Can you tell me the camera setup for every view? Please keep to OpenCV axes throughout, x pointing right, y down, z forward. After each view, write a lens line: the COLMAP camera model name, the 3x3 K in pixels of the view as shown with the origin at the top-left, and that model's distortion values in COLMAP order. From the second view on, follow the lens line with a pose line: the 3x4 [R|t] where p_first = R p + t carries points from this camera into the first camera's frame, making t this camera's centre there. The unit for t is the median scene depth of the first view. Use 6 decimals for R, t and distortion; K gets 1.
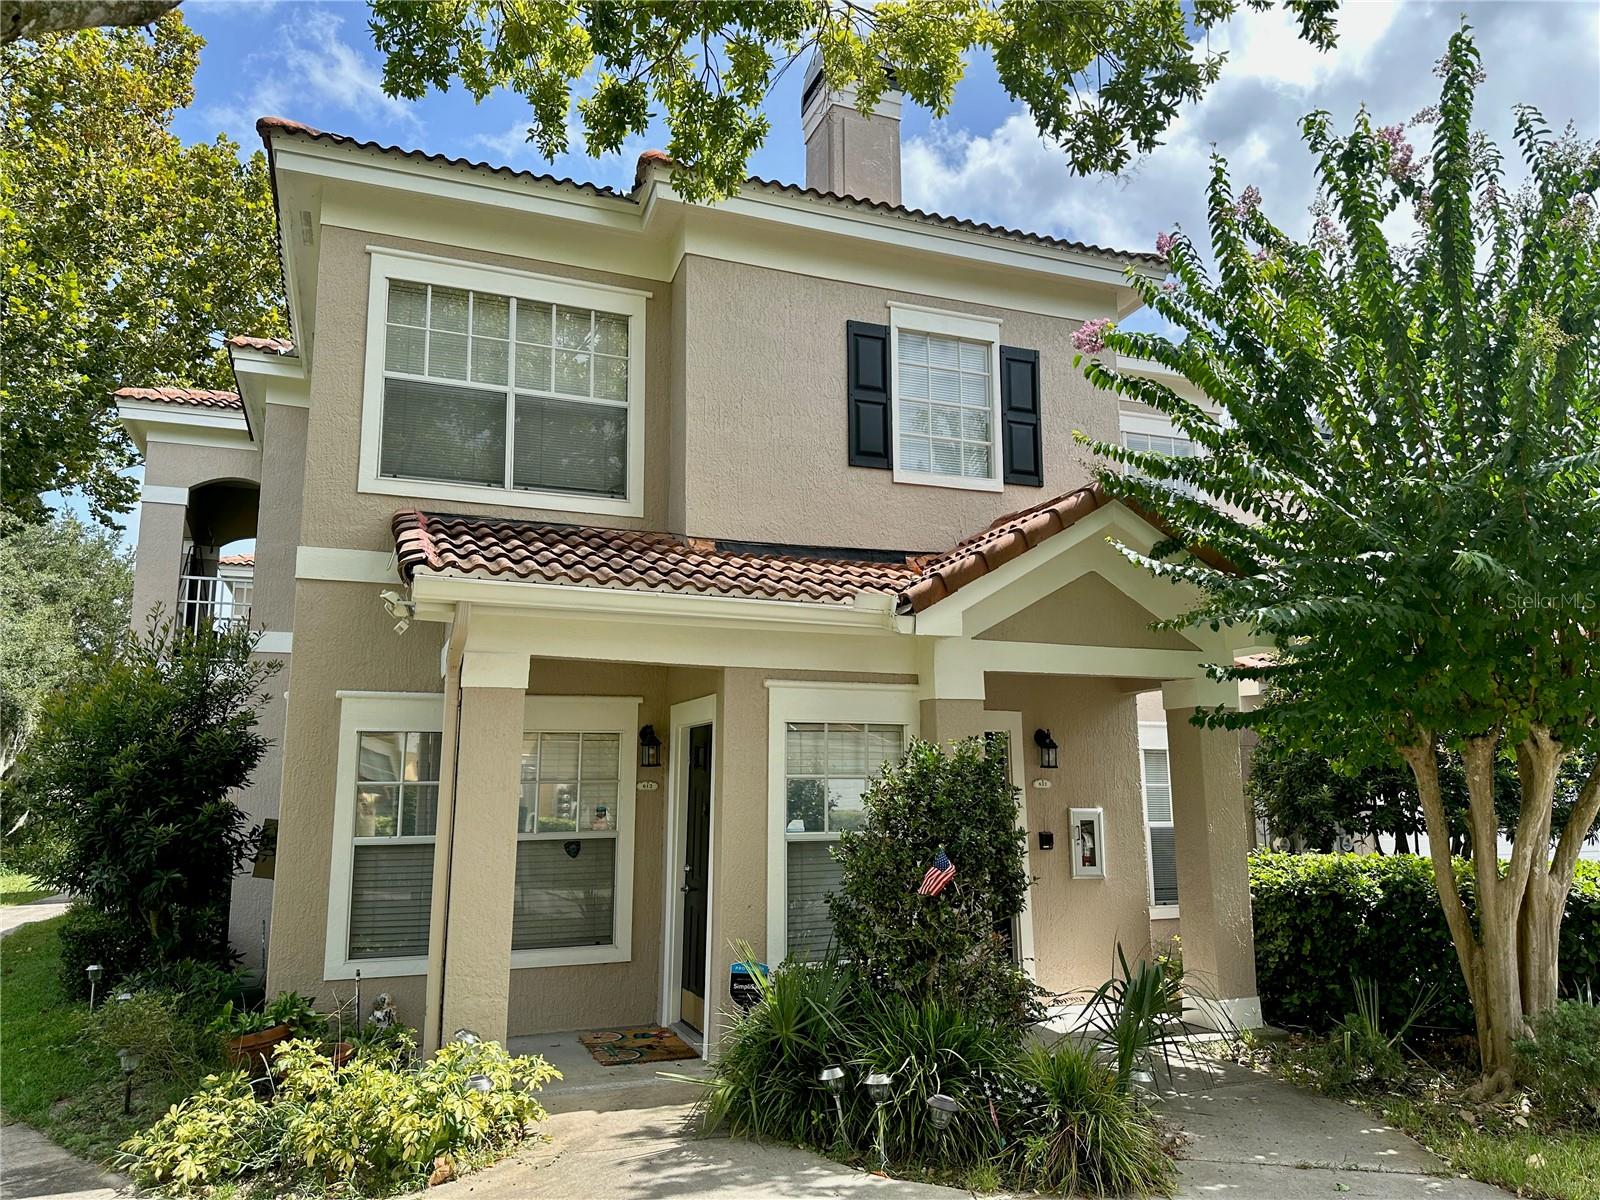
lens RADIAL K [[1128.9, 0, 798.7], [0, 1128.9, 605.6], [0, 0, 1]] dist [0.080297, -0.106097]
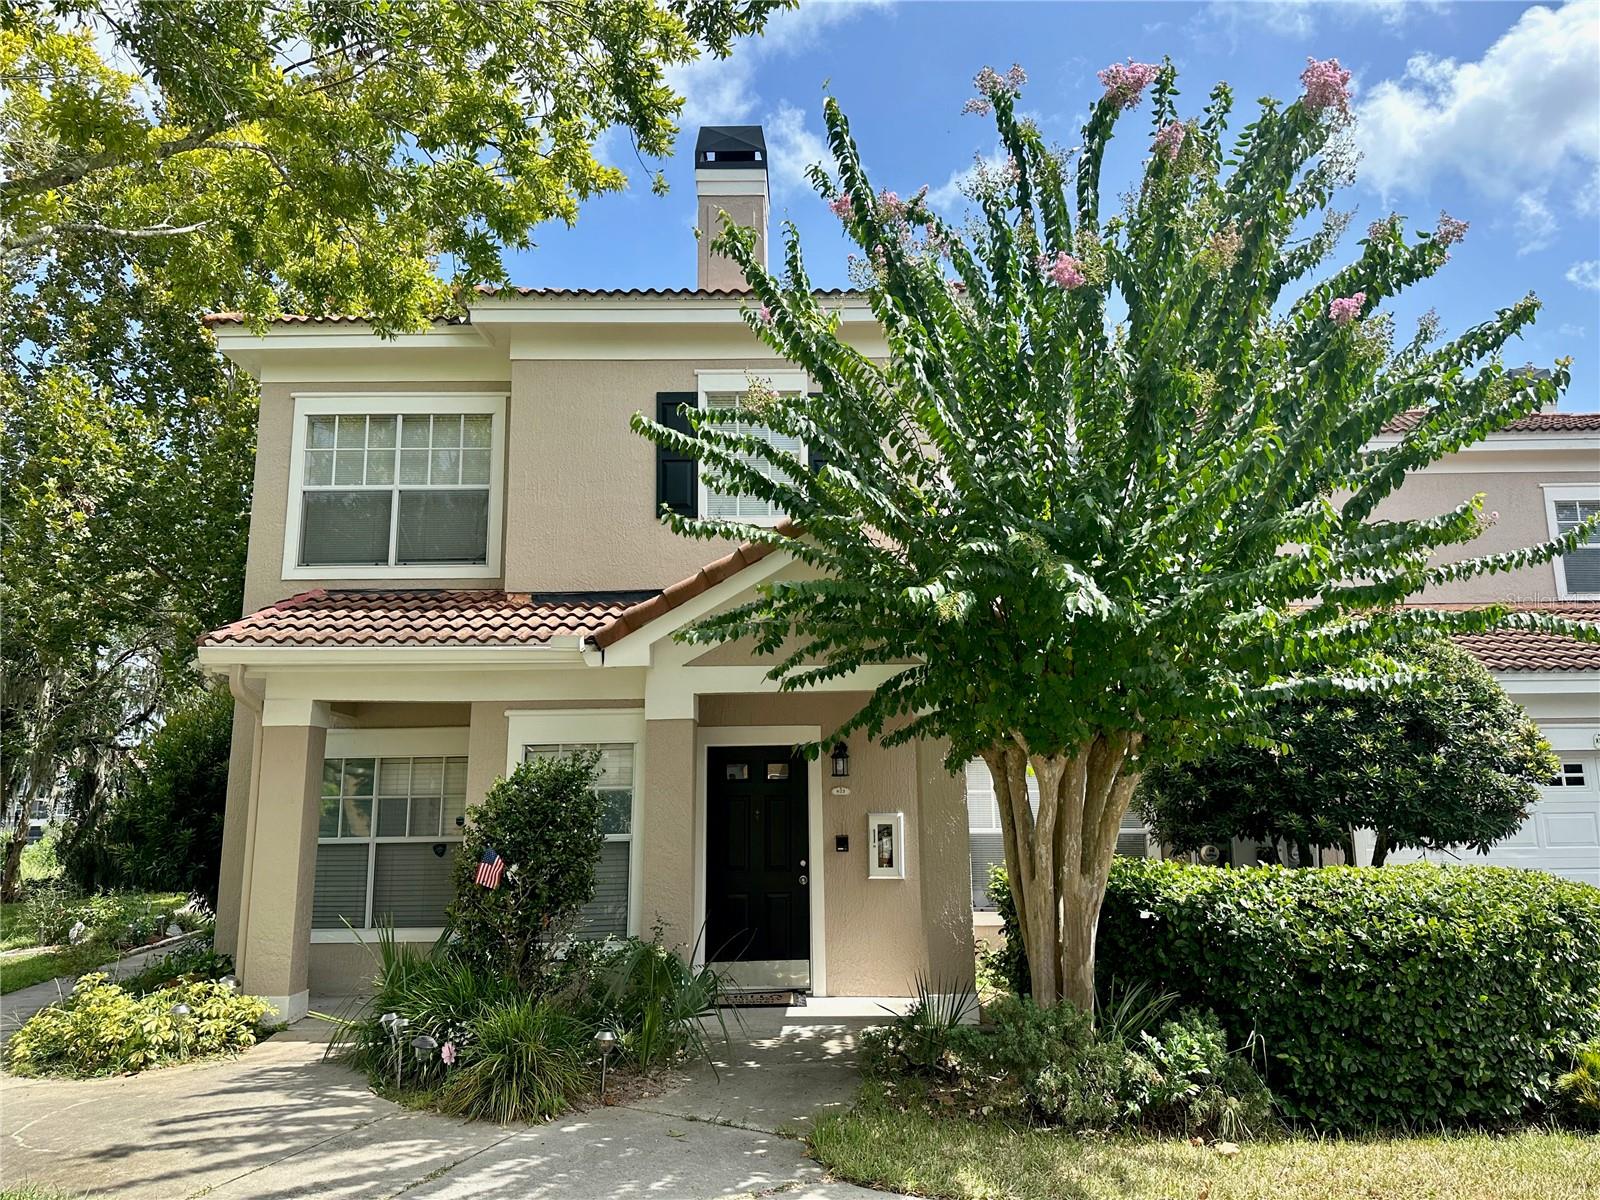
lens RADIAL K [[1128.9, 0, 803.4], [0, 1128.9, 595.0], [0, 0, 1]] dist [0.080297, -0.106097]
pose [[0.930234, -0.073279, -0.359575, 0.633271], [0.067539, 0.997309, -0.028519, -0.001983], [0.360697, 0.002244, 0.932680, -0.027004]]
